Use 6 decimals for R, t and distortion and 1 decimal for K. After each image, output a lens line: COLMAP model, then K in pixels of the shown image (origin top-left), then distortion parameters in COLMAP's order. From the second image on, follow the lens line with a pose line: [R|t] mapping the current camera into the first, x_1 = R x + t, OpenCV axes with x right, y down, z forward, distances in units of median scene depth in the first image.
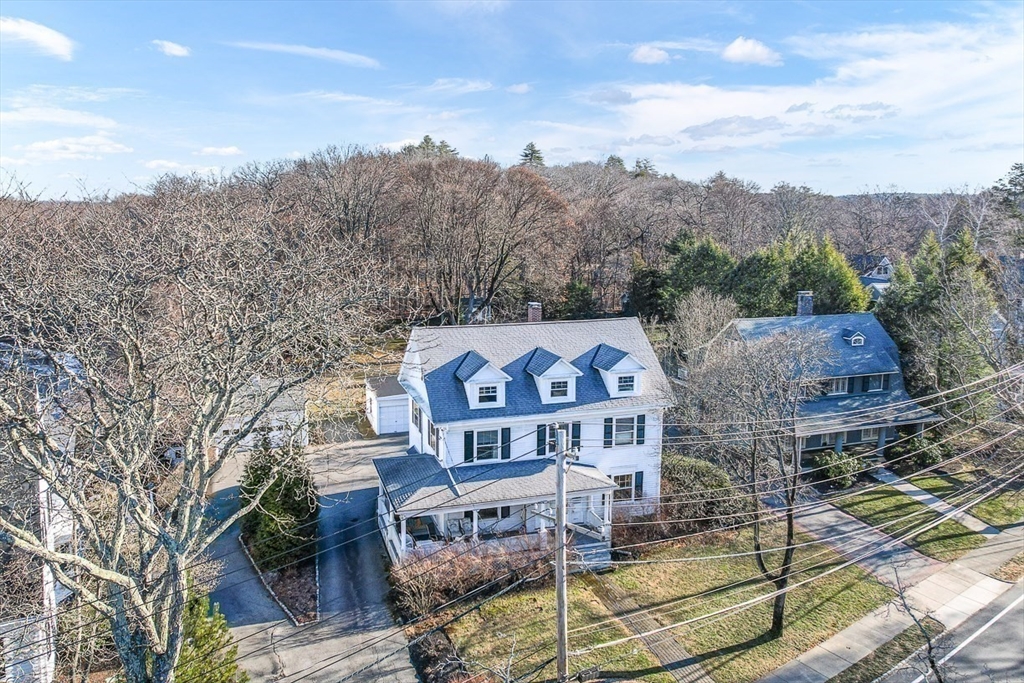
lens RADIAL K [[672.7, 0, 512.0], [0, 672.7, 341.5], [0, 0, 1]] dist [-0.003911, -0.000733]
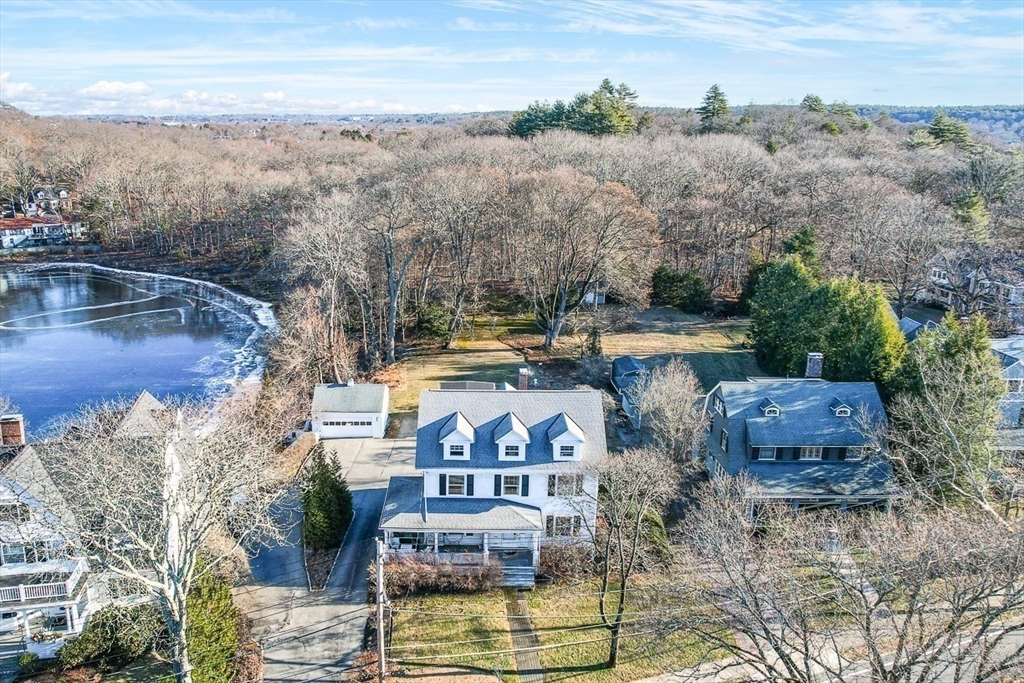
lens RADIAL K [[672.7, 0, 512.0], [0, 672.7, 341.5], [0, 0, 1]] dist [-0.003911, -0.000733]
pose [[0.955947, 0.092611, -0.278548, 0.422951], [-0.058805, 0.990110, 0.127377, -0.315218], [0.287589, -0.105386, 0.951938, -0.247208]]
